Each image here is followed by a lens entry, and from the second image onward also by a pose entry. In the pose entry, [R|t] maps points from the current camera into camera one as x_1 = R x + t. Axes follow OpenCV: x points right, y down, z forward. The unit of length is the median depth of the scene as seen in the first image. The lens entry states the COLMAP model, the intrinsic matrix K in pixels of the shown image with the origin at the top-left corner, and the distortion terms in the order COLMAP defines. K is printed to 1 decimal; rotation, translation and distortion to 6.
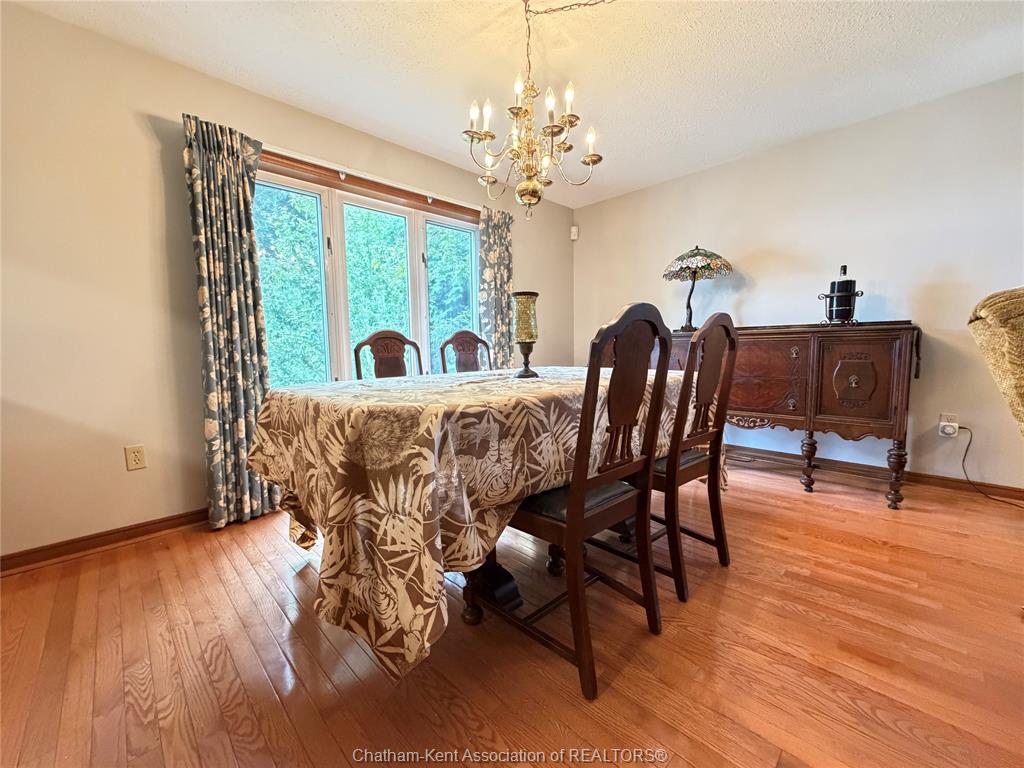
lens RADIAL K [[409.7, 0, 509.9], [0, 409.7, 383.7], [0, 0, 1]] dist [0.000973, 0.000158]
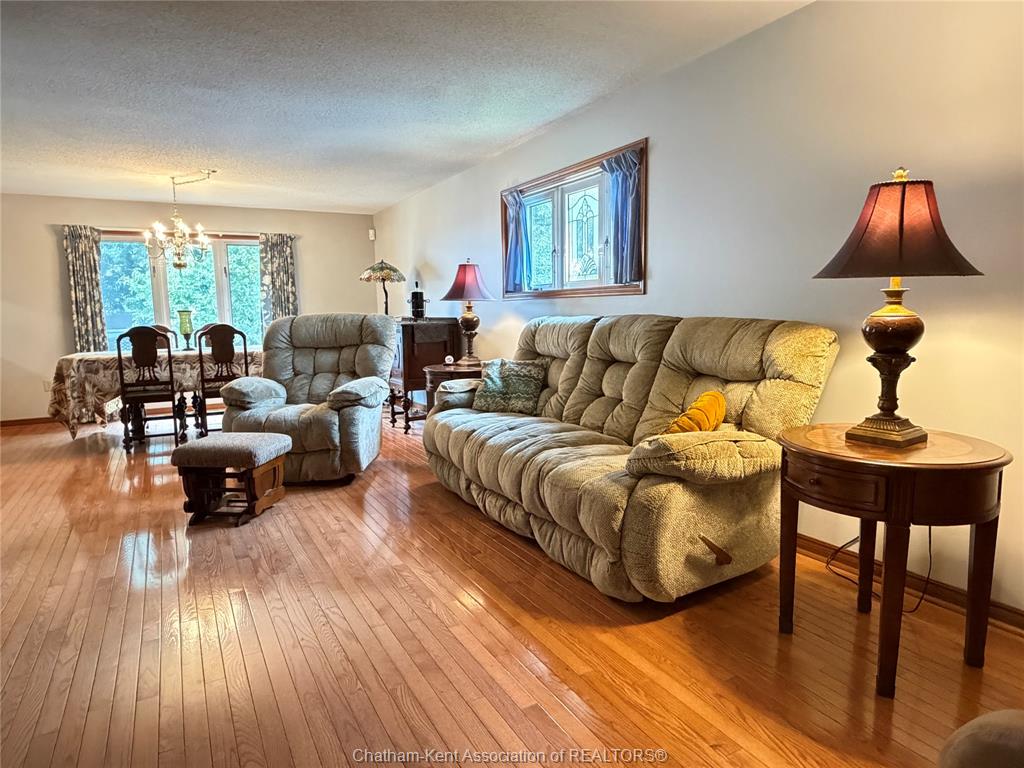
lens RADIAL K [[623.3, 0, 509.9], [0, 623.3, 388.6], [0, 0, 1]] dist [0.000939, 0.000440]
pose [[0.962325, 0.032157, -0.269994, 2.128252], [-0.021573, 0.998881, 0.042077, 0.006518], [0.271045, -0.034667, 0.961942, -1.378335]]
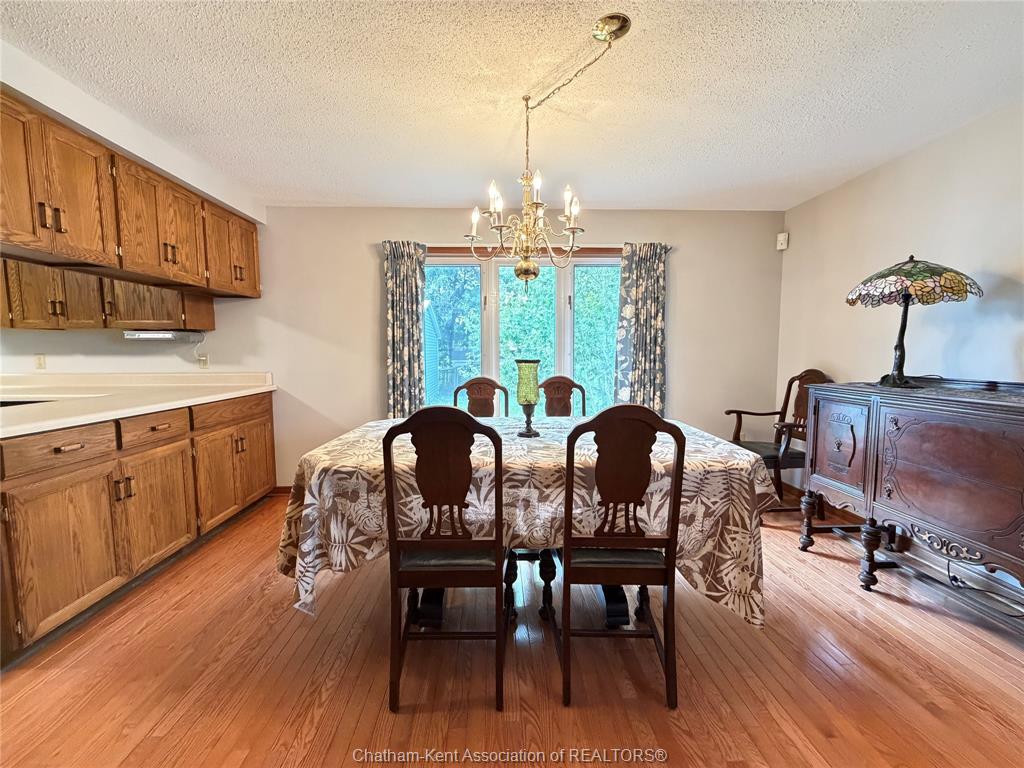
lens RADIAL K [[409.7, 0, 509.9], [0, 409.7, 383.7], [0, 0, 1]] dist [0.000973, 0.000158]
pose [[0.740693, 0.067566, -0.668438, 0.628268], [-0.068147, 0.997354, 0.025300, -0.153688], [0.668379, 0.026813, 0.743338, 0.131631]]
